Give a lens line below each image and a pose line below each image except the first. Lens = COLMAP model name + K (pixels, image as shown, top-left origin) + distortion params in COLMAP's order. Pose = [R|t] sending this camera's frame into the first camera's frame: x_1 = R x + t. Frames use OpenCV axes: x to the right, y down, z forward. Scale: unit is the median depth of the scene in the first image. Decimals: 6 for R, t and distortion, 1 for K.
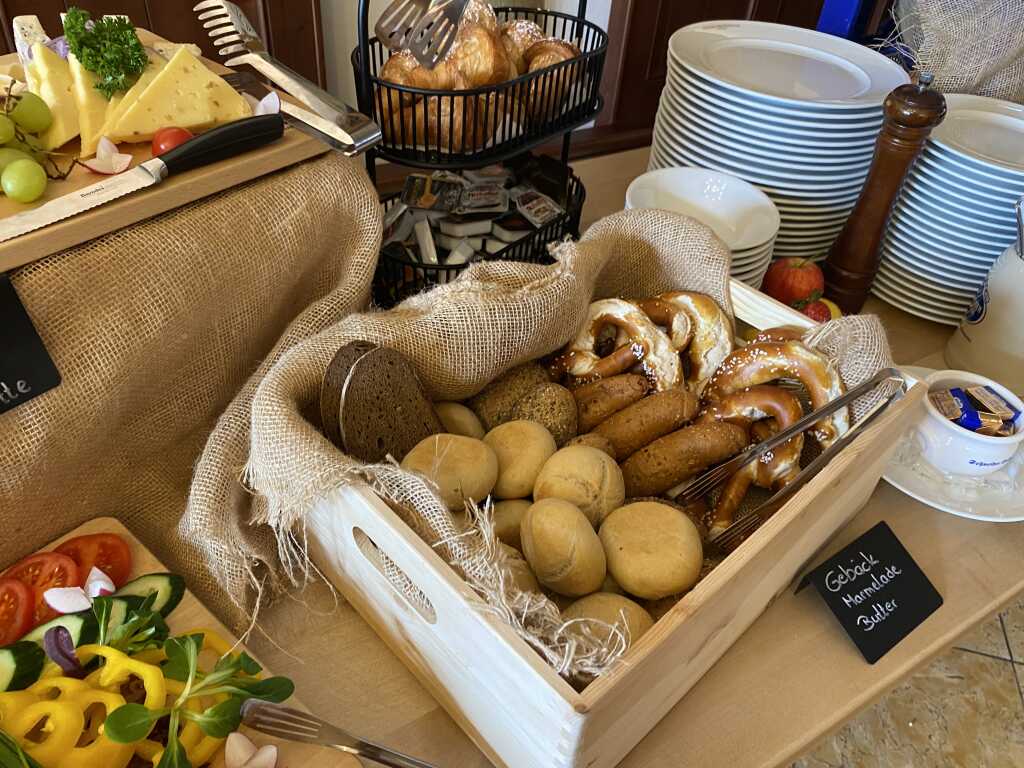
lens RADIAL K [[766.1, 0, 518.7], [0, 766.1, 390.0], [0, 0, 1]] dist [0.032156, -0.048251]
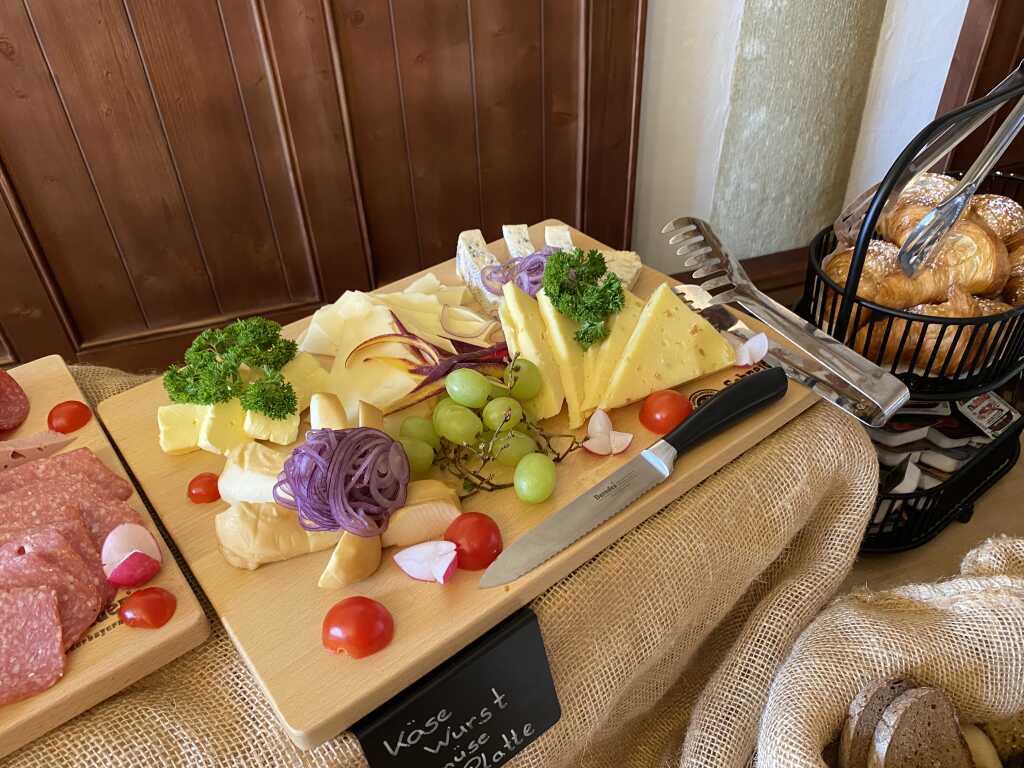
lens RADIAL K [[771.3, 0, 510.5], [0, 771.3, 377.3], [0, 0, 1]] dist [0.028431, -0.043758]
pose [[0.970030, 0.047880, -0.238221, -0.411787], [-0.061349, 0.996891, -0.049449, -0.302202], [0.235113, 0.062581, 0.969951, 0.119777]]
